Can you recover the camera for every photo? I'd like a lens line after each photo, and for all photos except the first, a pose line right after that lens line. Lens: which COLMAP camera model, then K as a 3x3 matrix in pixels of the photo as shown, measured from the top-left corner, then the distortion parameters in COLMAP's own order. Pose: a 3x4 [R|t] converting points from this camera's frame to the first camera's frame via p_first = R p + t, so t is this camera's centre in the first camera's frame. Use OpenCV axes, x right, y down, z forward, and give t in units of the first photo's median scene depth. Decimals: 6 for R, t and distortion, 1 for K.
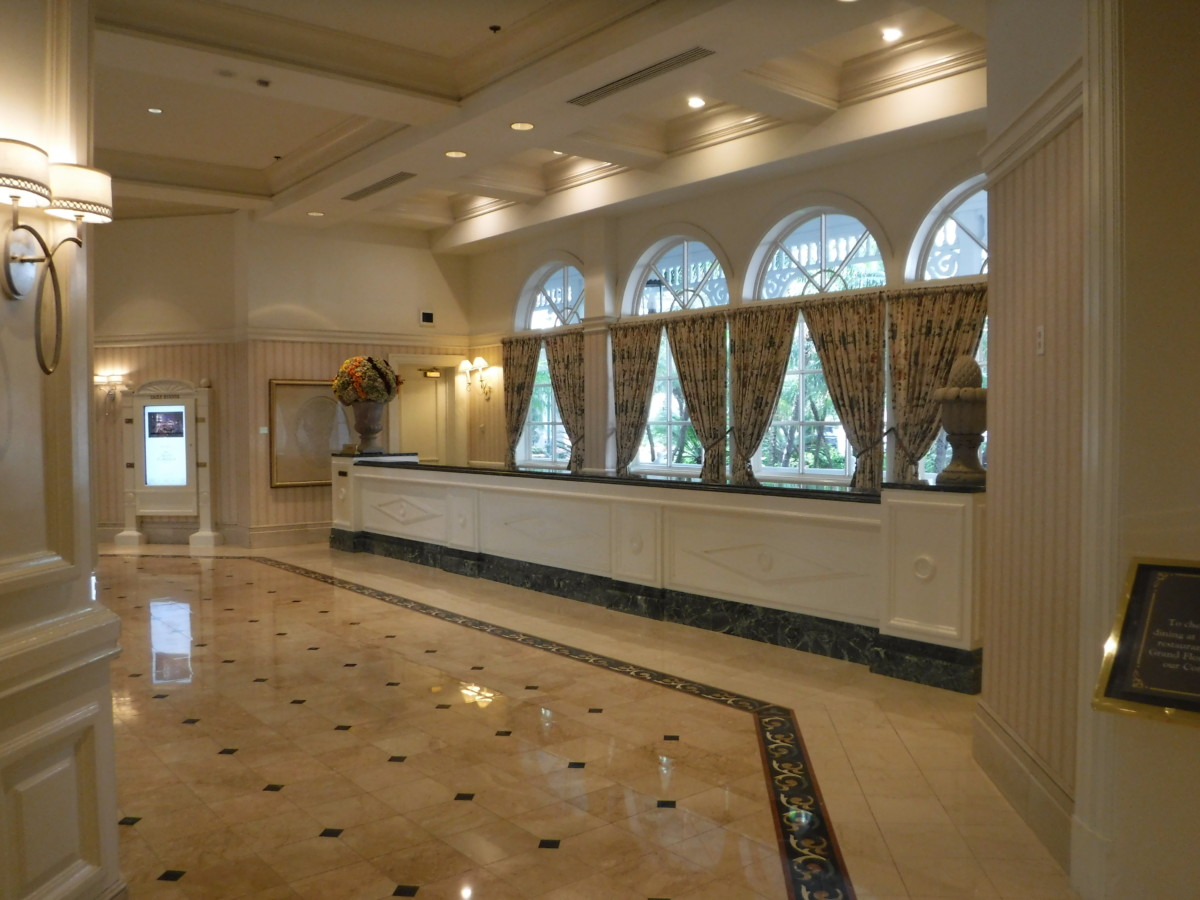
lens RADIAL K [[966.4, 0, 600.0], [0, 966.4, 450.0], [0, 0, 1]] dist [-0.121251, 0.055002]
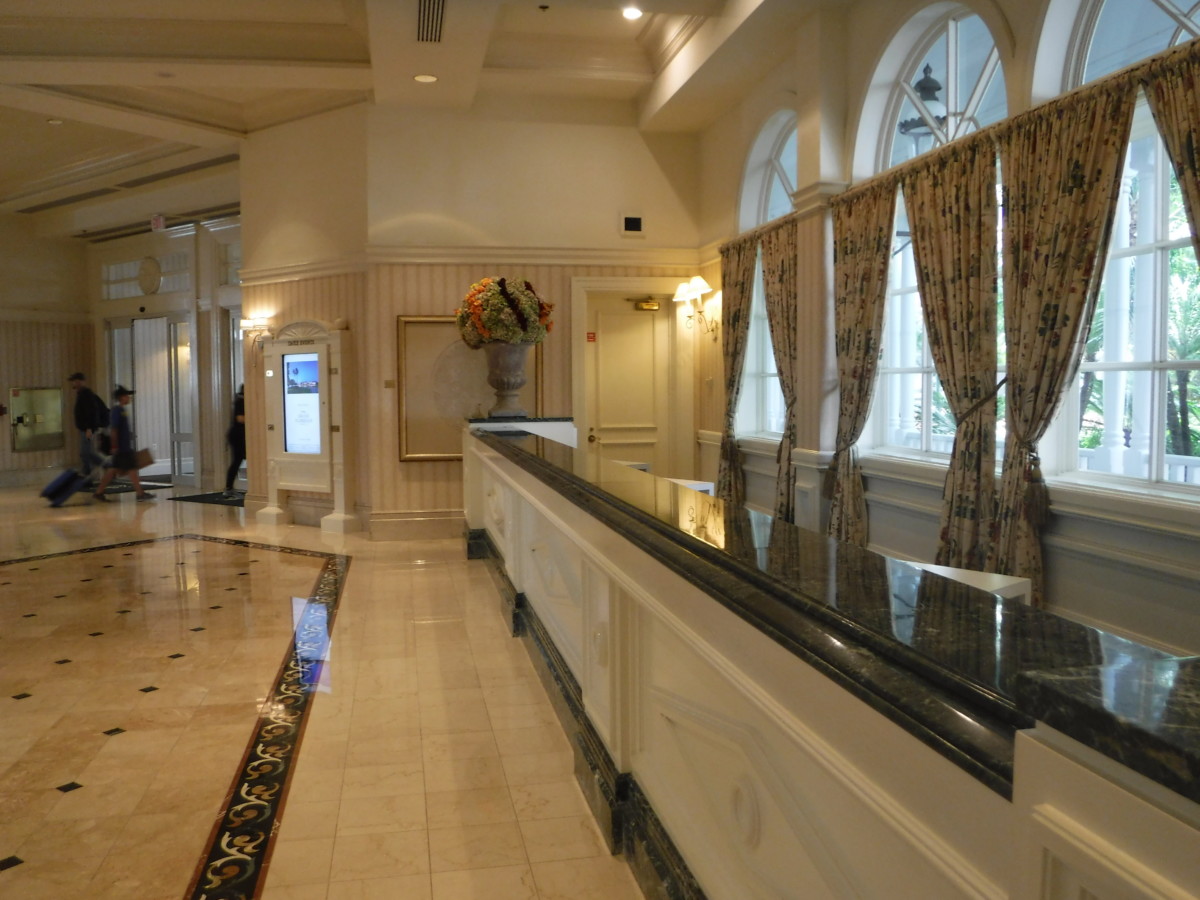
lens RADIAL K [[966.4, 0, 600.0], [0, 966.4, 450.0], [0, 0, 1]] dist [-0.121251, 0.055002]
pose [[0.883725, 0.031473, -0.466948, 0.147408], [-0.013043, 0.999005, 0.042650, -0.003424], [0.467825, -0.031600, 0.883256, 0.410758]]
